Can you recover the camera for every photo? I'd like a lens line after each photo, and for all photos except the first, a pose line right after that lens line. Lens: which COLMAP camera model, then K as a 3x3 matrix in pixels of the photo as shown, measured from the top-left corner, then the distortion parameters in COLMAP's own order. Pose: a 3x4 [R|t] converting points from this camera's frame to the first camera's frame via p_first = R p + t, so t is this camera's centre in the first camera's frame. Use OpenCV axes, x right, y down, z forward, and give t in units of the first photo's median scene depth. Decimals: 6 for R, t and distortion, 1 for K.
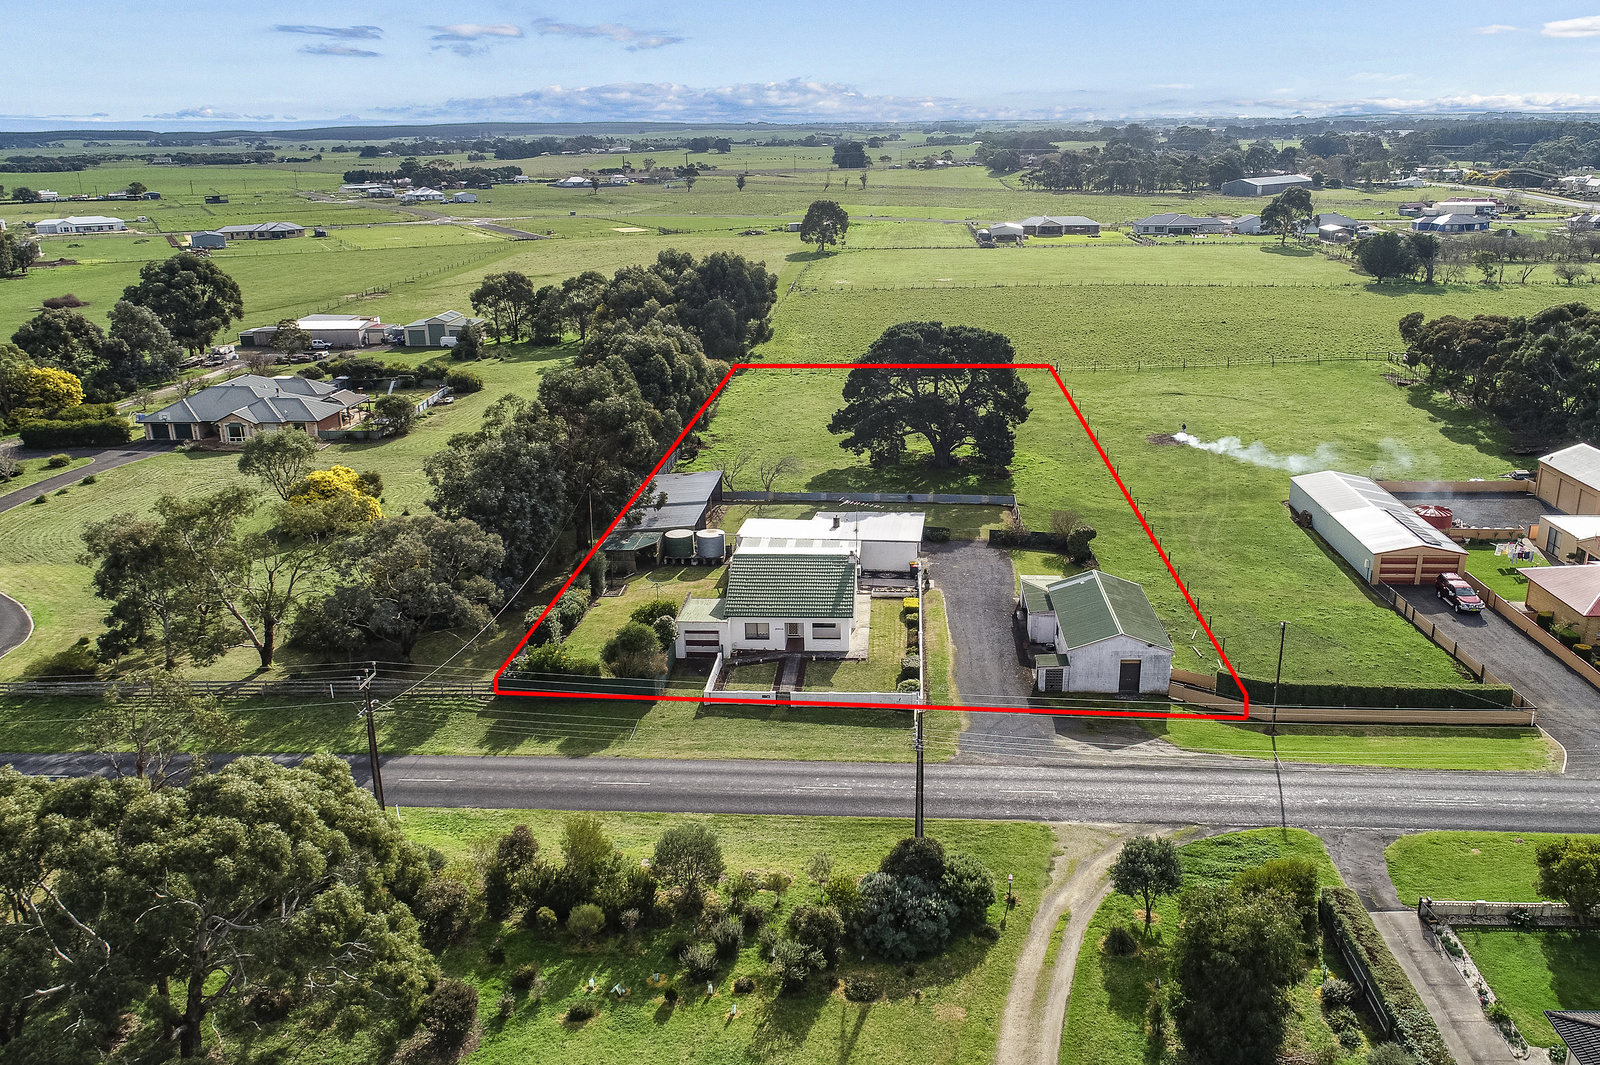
lens RADIAL K [[1221.2, 0, 800.0], [0, 1221.2, 532.5], [0, 0, 1]] dist [-0.004336, -0.002311]
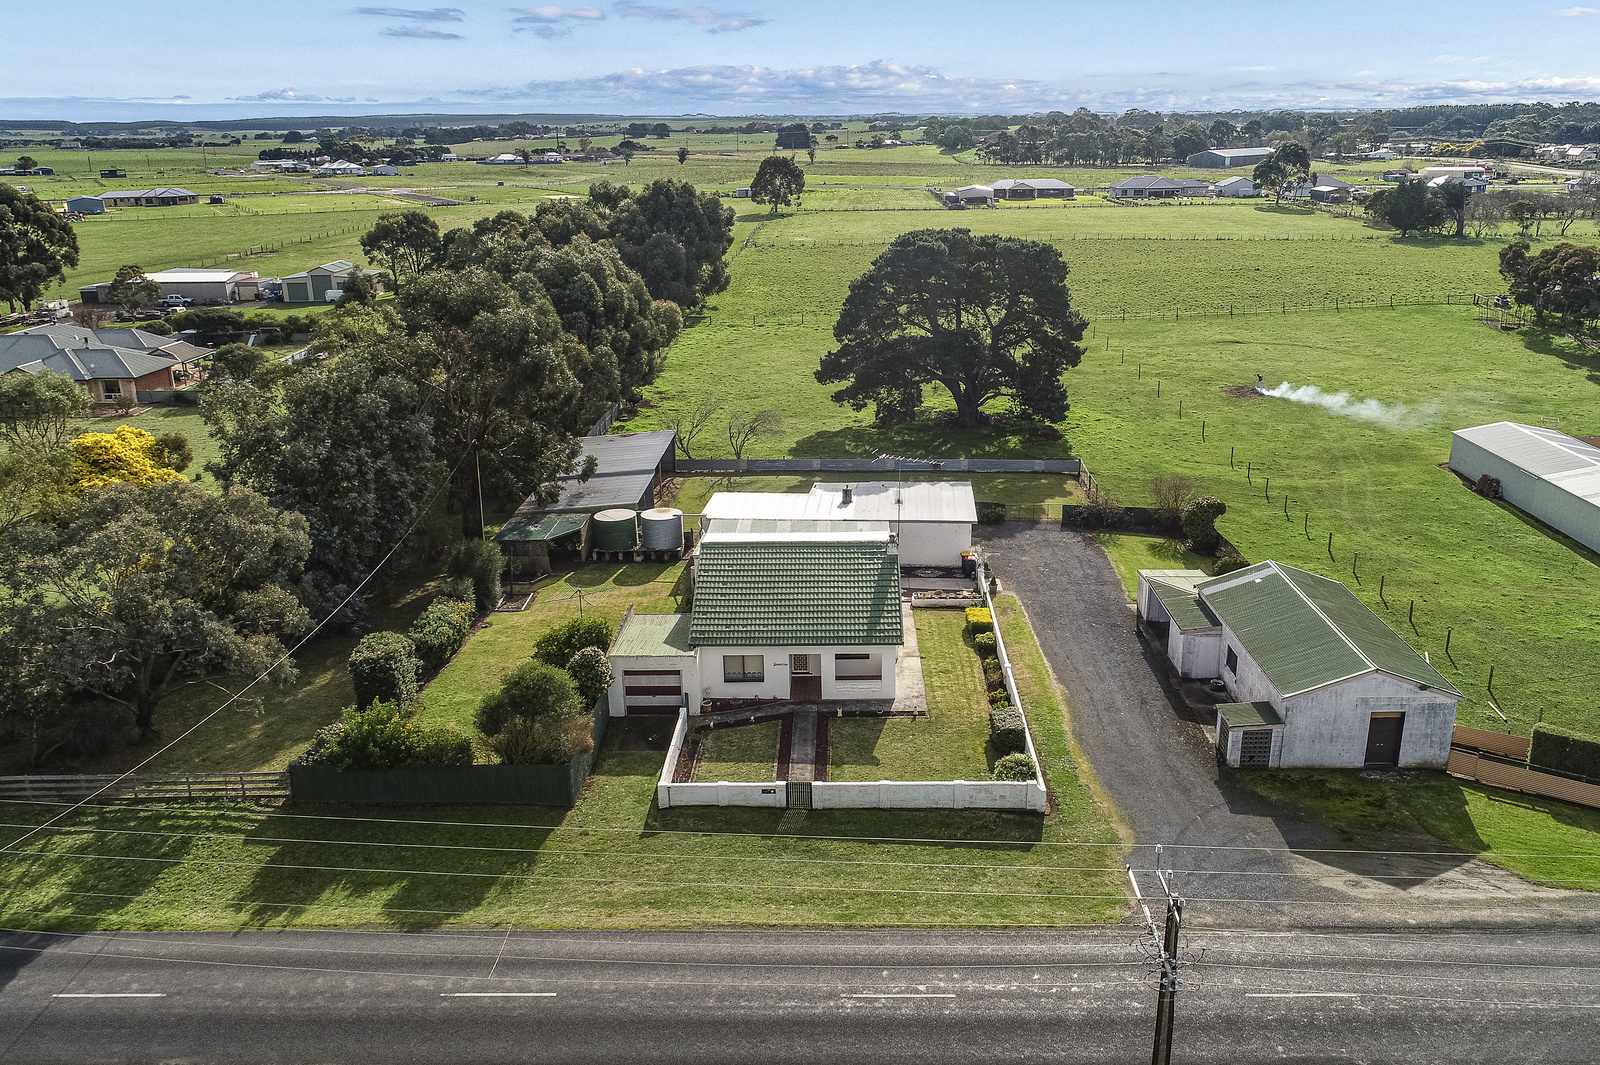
lens RADIAL K [[1221.2, 0, 800.0], [0, 1221.2, 532.5], [0, 0, 1]] dist [-0.004336, -0.002311]
pose [[0.998859, -0.012234, 0.046154, -0.023702], [0.012071, 0.999920, 0.003799, 0.007793], [-0.046197, -0.003237, 0.998927, 0.271419]]
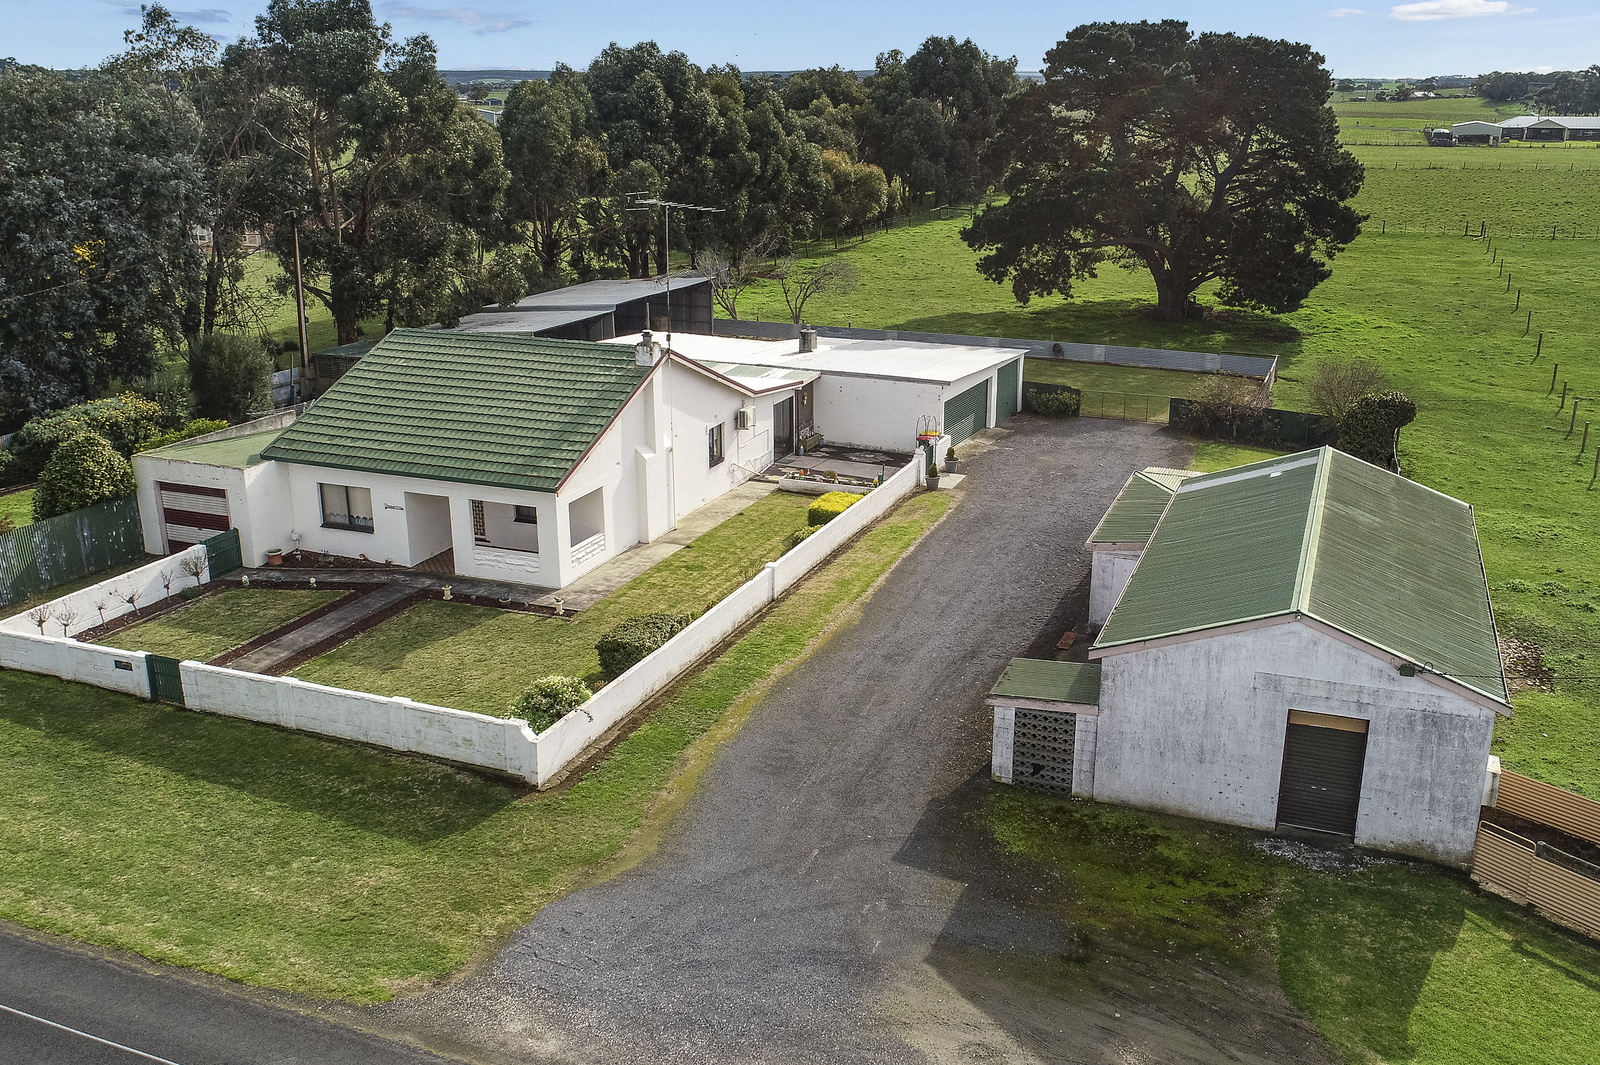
lens RADIAL K [[1372.9, 0, 836.2], [0, 1372.9, 532.9], [0, 0, 1]] dist [-0.003963, -0.003546]
pose [[0.957880, 0.106918, -0.266523, 0.154845], [-0.107918, 0.994100, 0.010935, 0.046496], [0.266120, 0.018288, 0.963766, 0.434849]]
